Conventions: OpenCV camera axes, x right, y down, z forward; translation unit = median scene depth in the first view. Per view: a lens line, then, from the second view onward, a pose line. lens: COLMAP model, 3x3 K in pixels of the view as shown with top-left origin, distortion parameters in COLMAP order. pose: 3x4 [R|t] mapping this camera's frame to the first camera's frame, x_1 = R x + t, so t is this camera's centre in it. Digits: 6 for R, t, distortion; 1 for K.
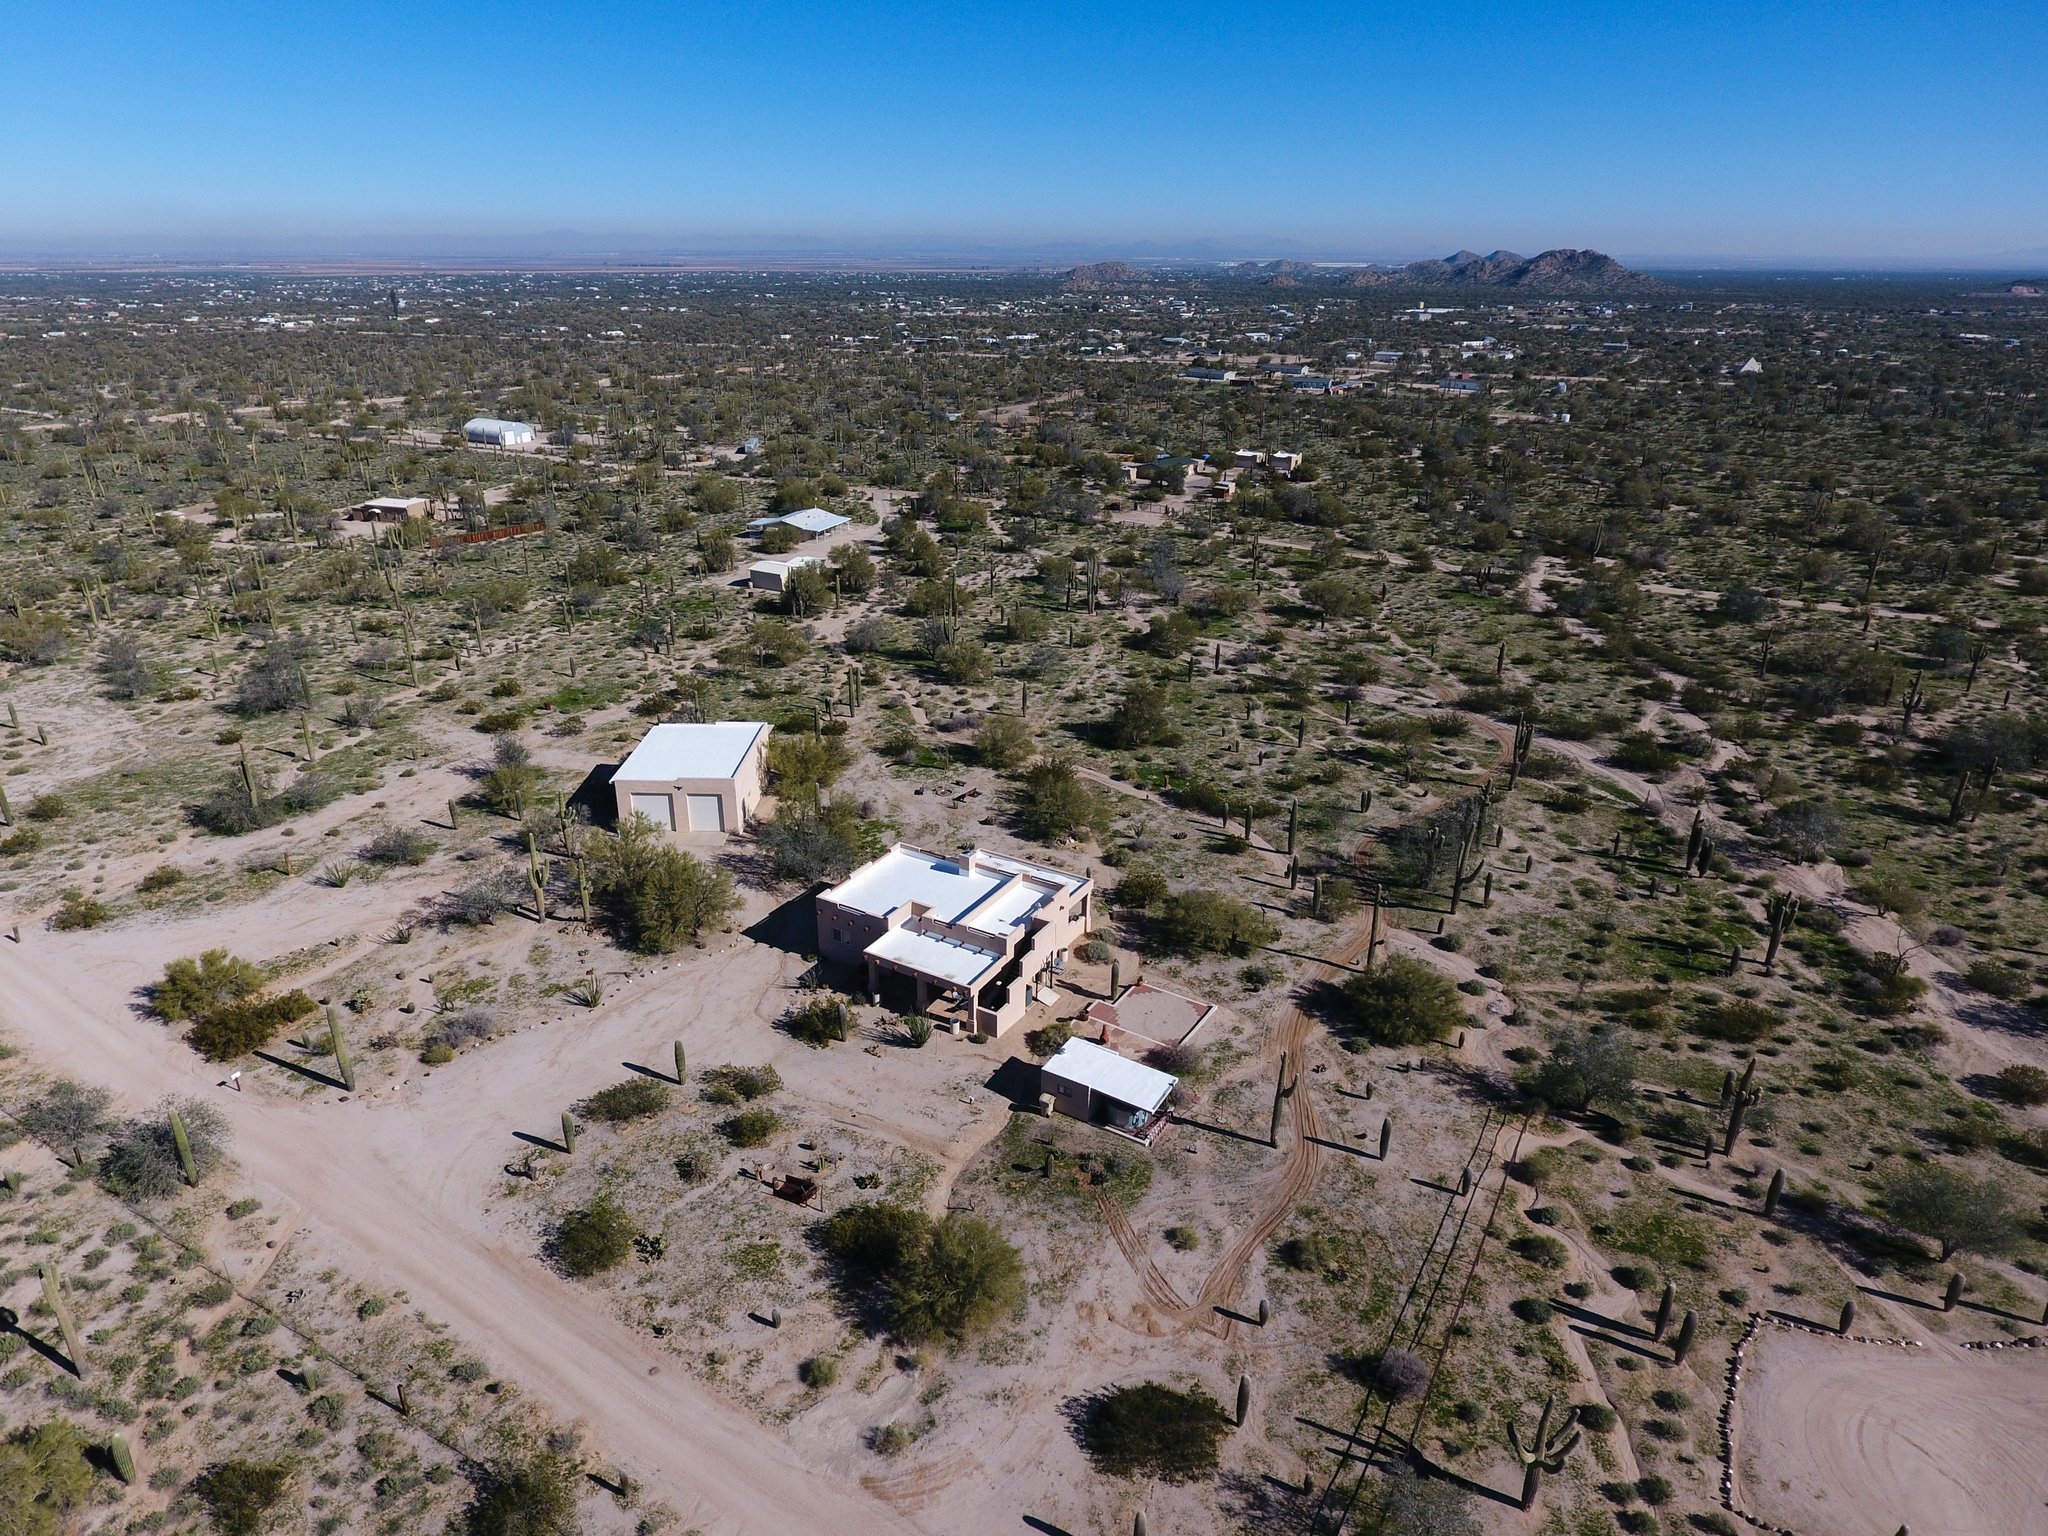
lens RADIAL K [[1213.0, 0, 1024.1], [0, 1213.0, 767.1], [0, 0, 1]] dist [-0.003098, 0.000328]
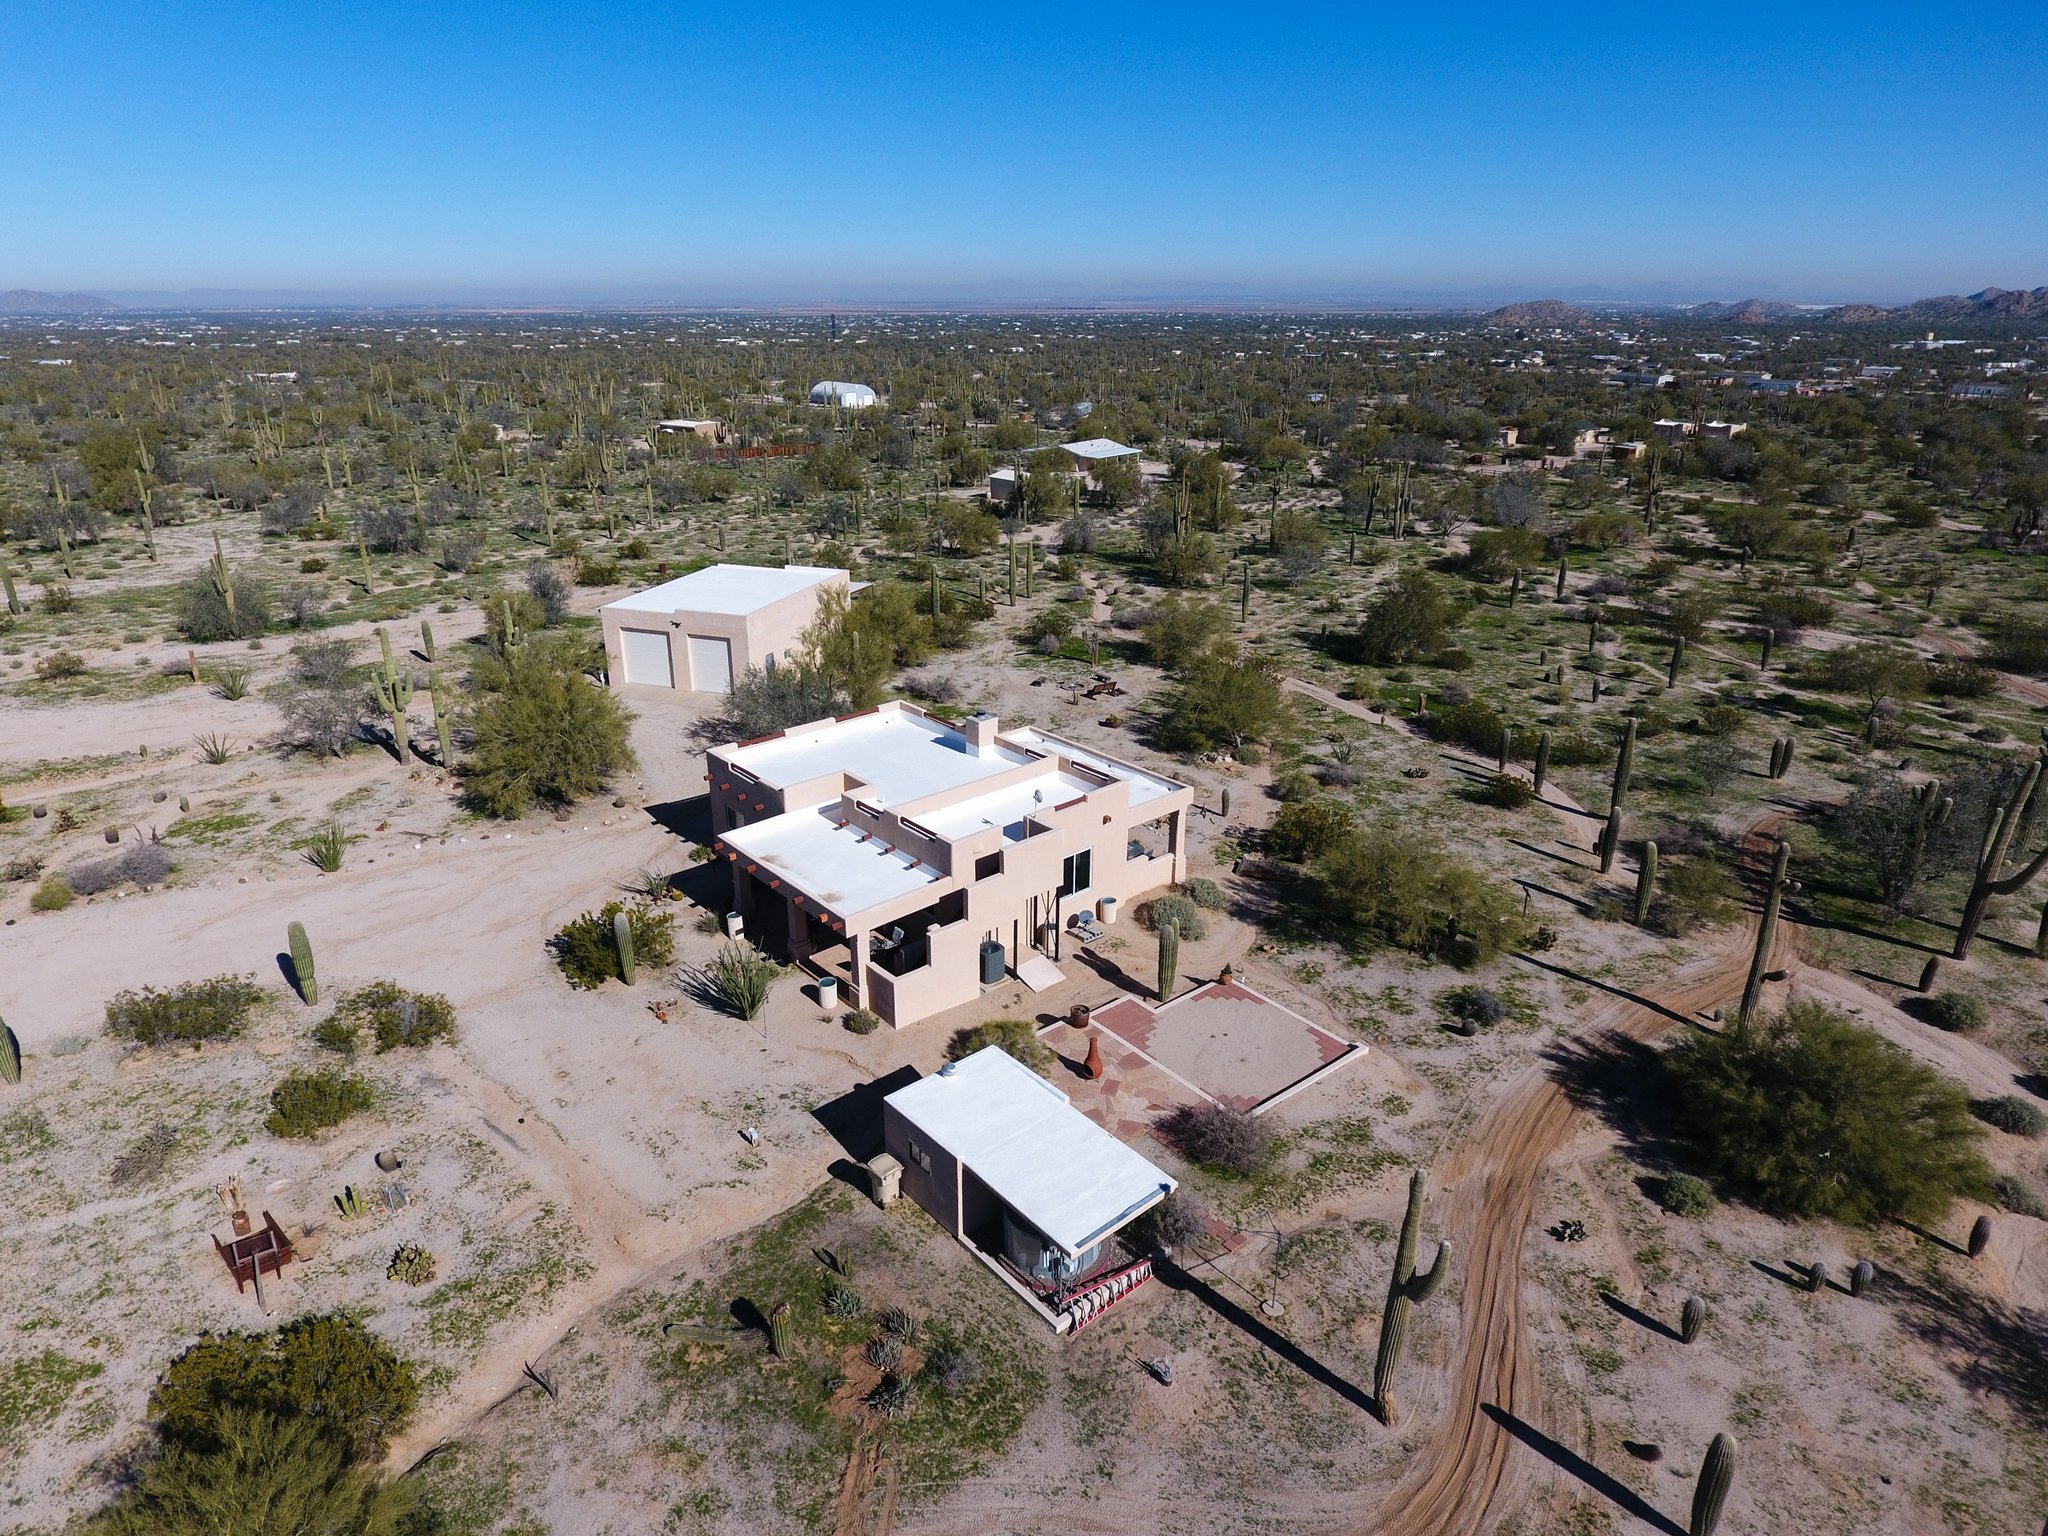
lens RADIAL K [[1206.9, 0, 1013.4], [0, 1206.9, 759.6], [0, 0, 1]] dist [-0.003144, -0.000358]
pose [[0.947060, 0.104849, -0.303453, 0.152223], [-0.115186, 0.993210, -0.016314, 0.104031], [0.299682, 0.050404, 0.952707, 0.480921]]
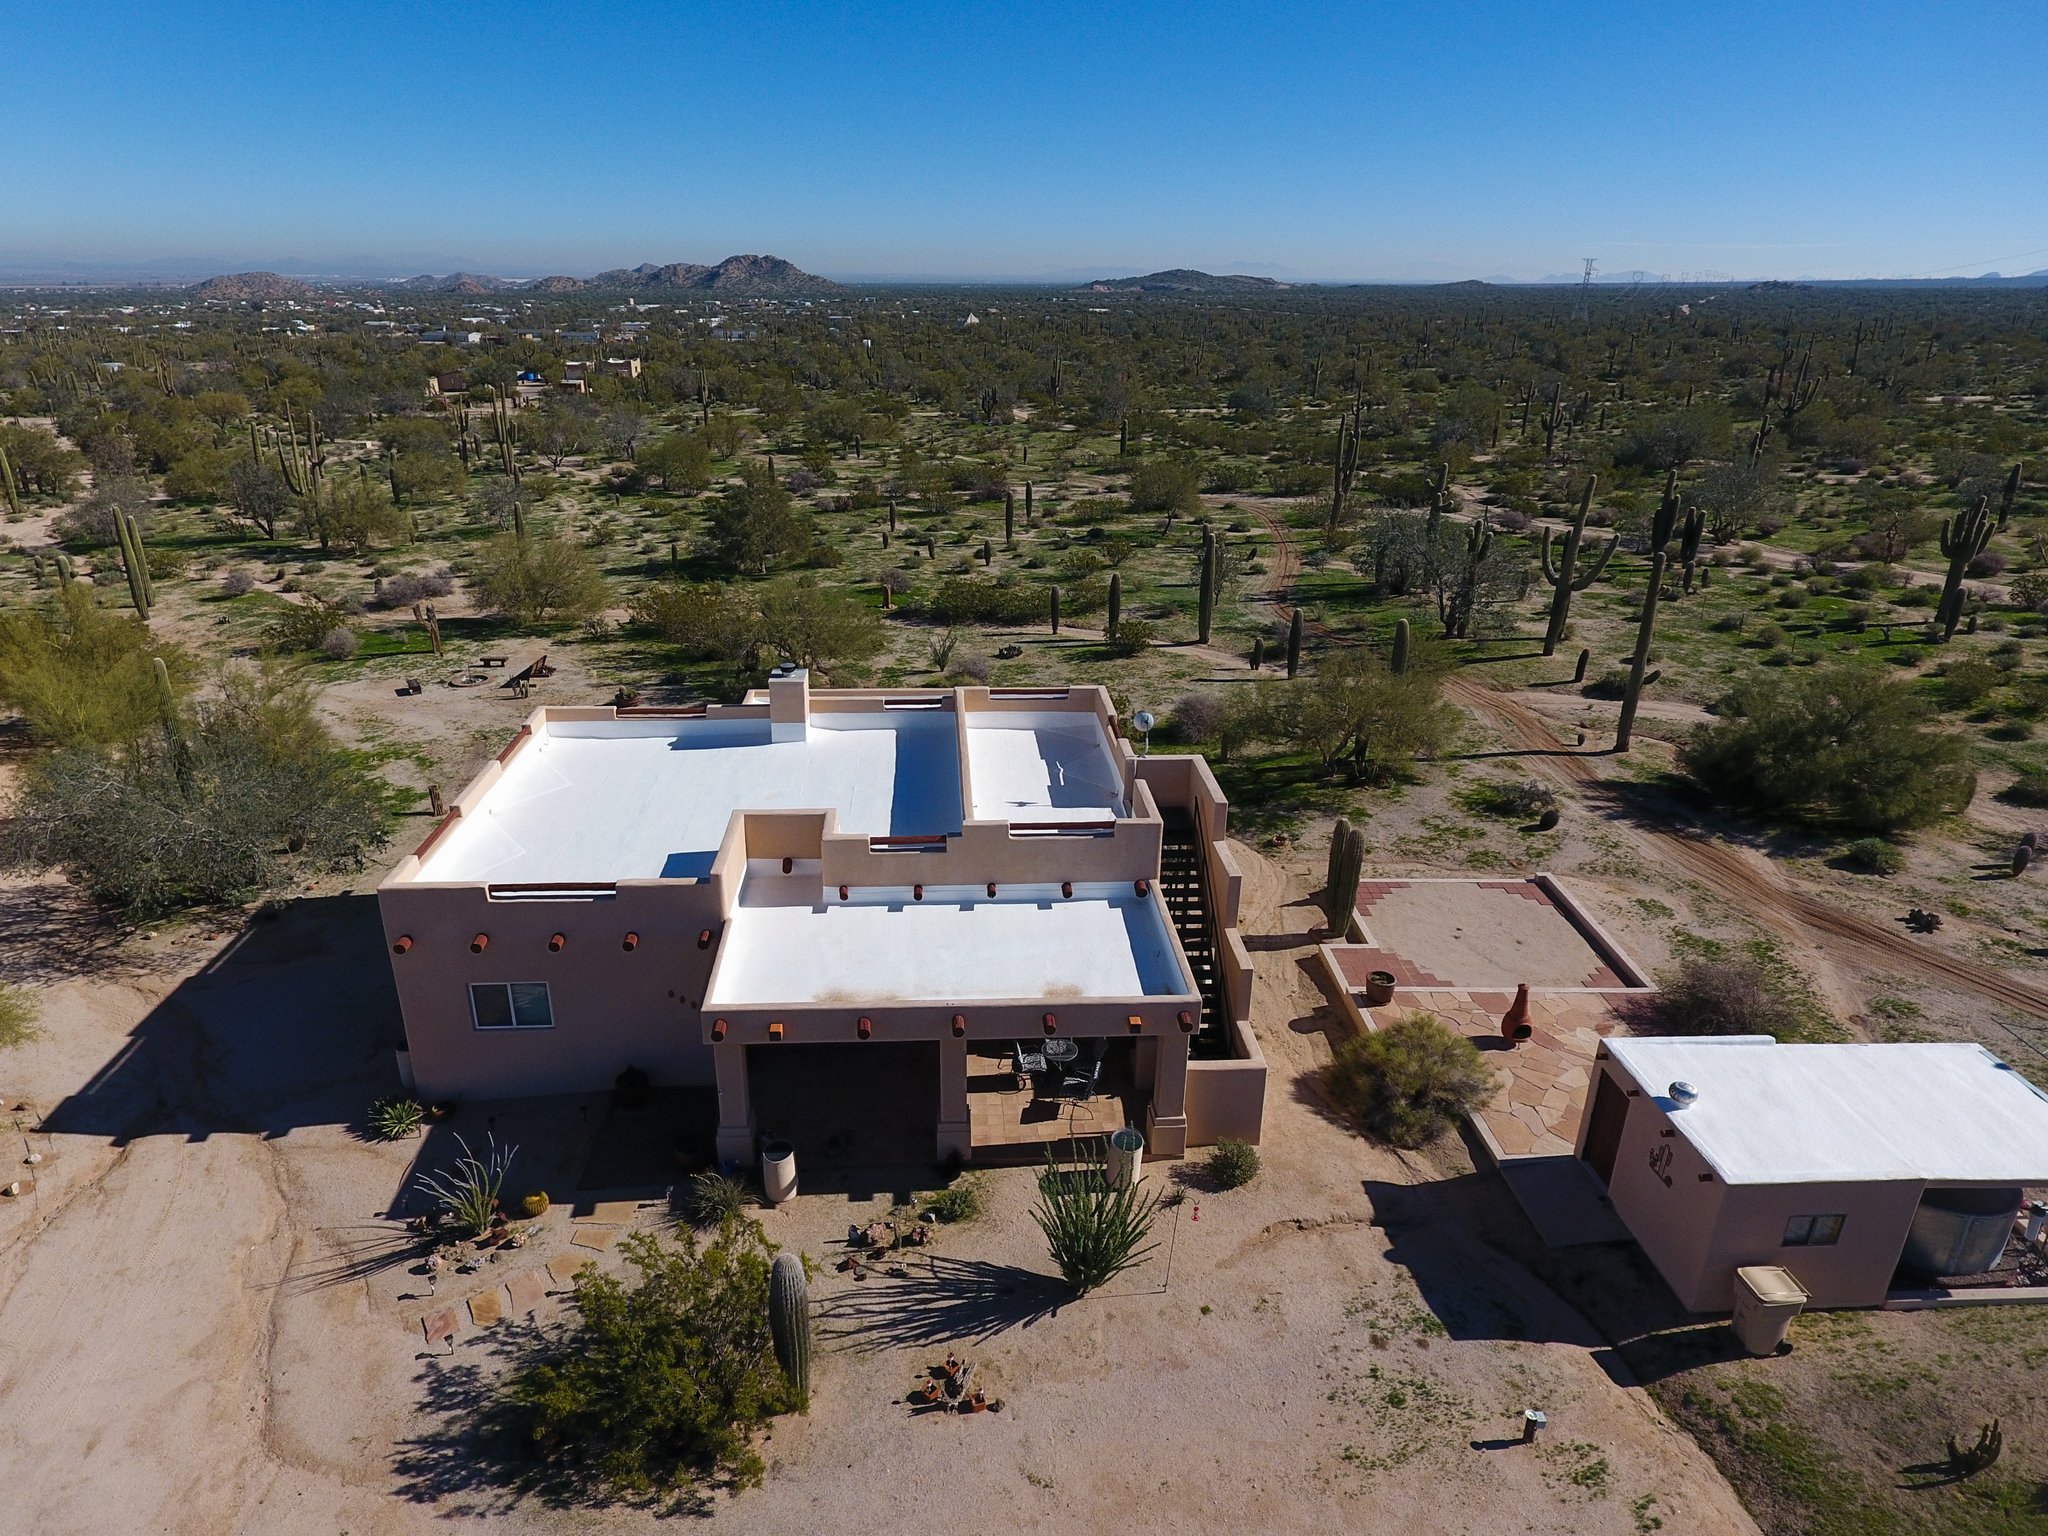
lens RADIAL K [[1220.9, 0, 998.7], [0, 1220.9, 763.1], [0, 0, 1]] dist [-0.003494, -0.000283]
pose [[0.835871, -0.208877, 0.507632, -0.187743], [0.215128, 0.975447, 0.047140, 0.097283], [-0.505014, 0.069803, 0.860284, 0.705603]]
